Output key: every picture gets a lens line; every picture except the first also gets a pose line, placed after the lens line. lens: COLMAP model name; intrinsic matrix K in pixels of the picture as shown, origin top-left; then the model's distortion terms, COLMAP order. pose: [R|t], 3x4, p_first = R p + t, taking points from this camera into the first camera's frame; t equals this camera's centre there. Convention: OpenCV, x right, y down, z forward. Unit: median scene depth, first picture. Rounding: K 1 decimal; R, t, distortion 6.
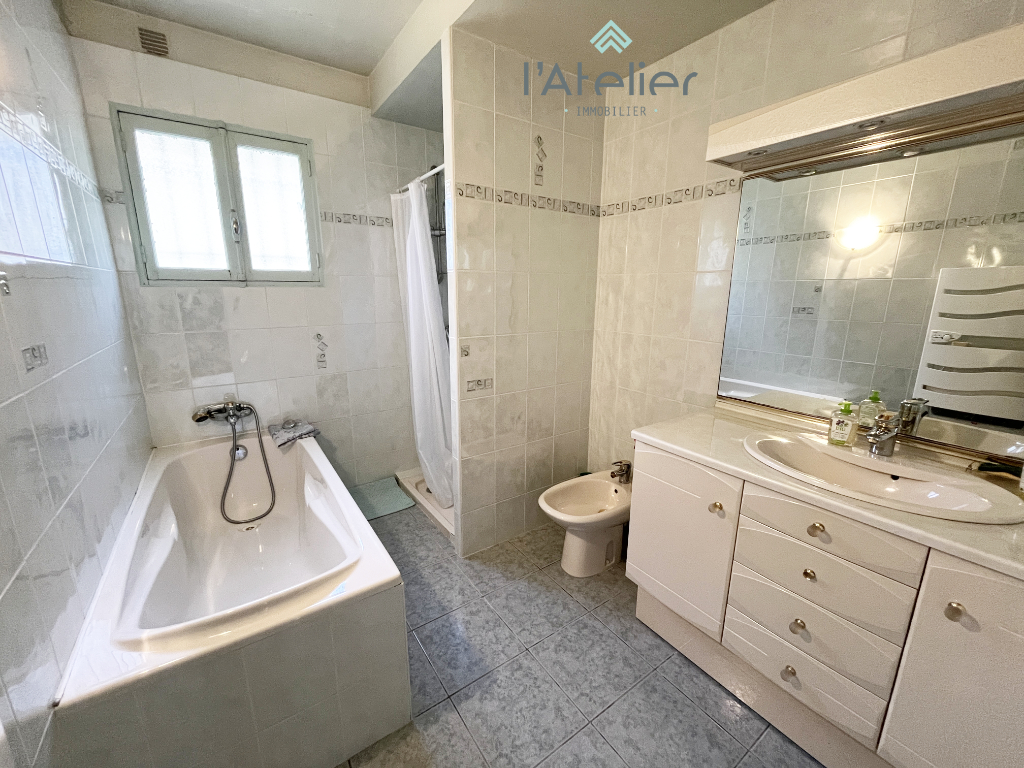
lens RADIAL K [[410.9, 0, 510.4], [0, 410.9, 380.8], [0, 0, 1]] dist [-0.000118, -0.001212]
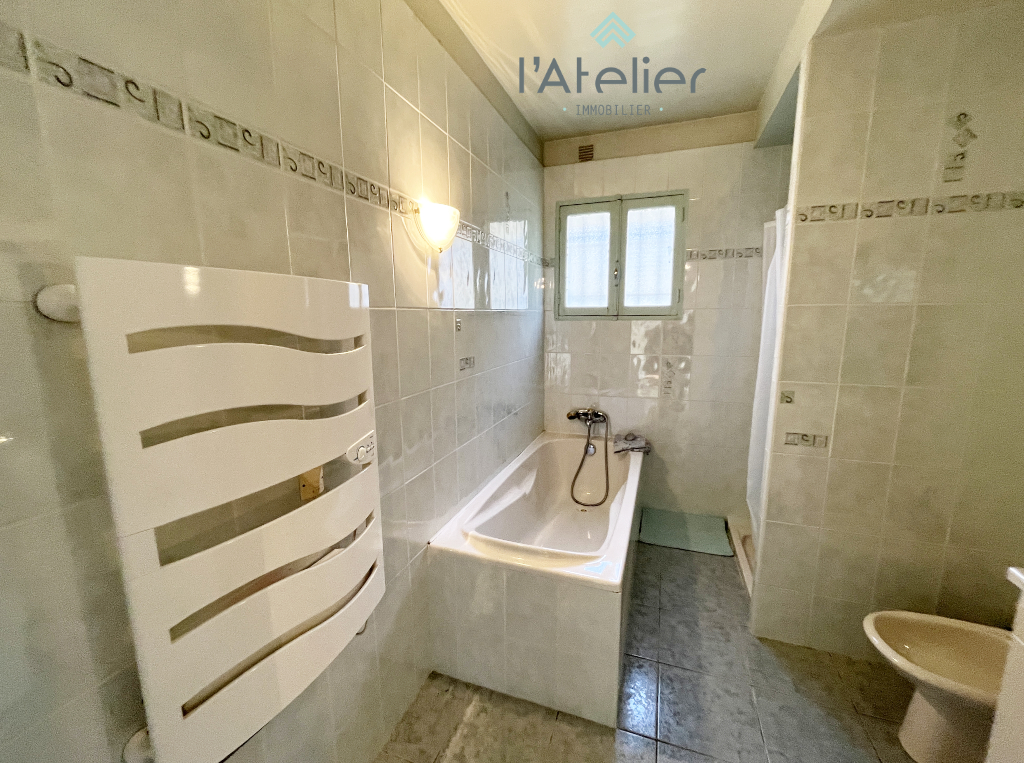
lens RADIAL K [[410.9, 0, 510.0], [0, 410.9, 380.9], [0, 0, 1]] dist [-0.000118, -0.001212]
pose [[0.588376, 0.120925, -0.799494, 0.192667], [-0.170012, 0.985152, 0.023889, -0.023149], [0.790512, 0.121868, 0.600199, 0.018235]]
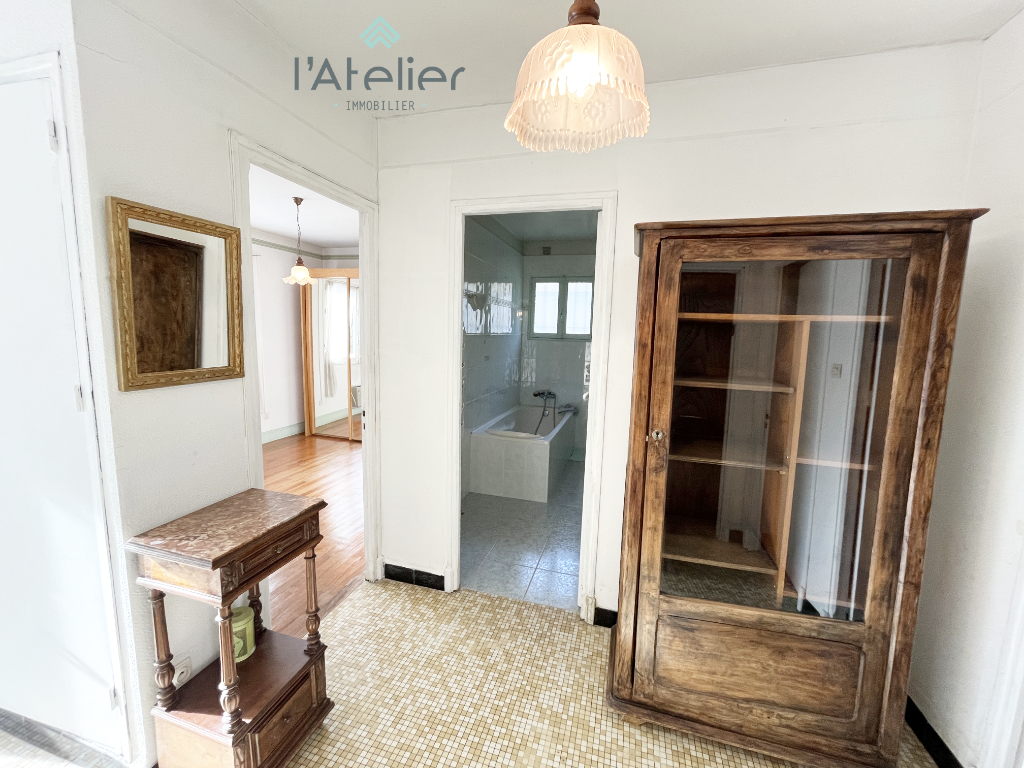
lens RADIAL K [[410.9, 0, 509.2], [0, 410.9, 380.6], [0, 0, 1]] dist [-0.000118, -0.001212]
pose [[0.638494, 0.101017, -0.762968, 0.957759], [-0.199204, 0.979257, -0.037052, 0.129986], [0.743399, 0.175644, 0.645373, -0.662816]]
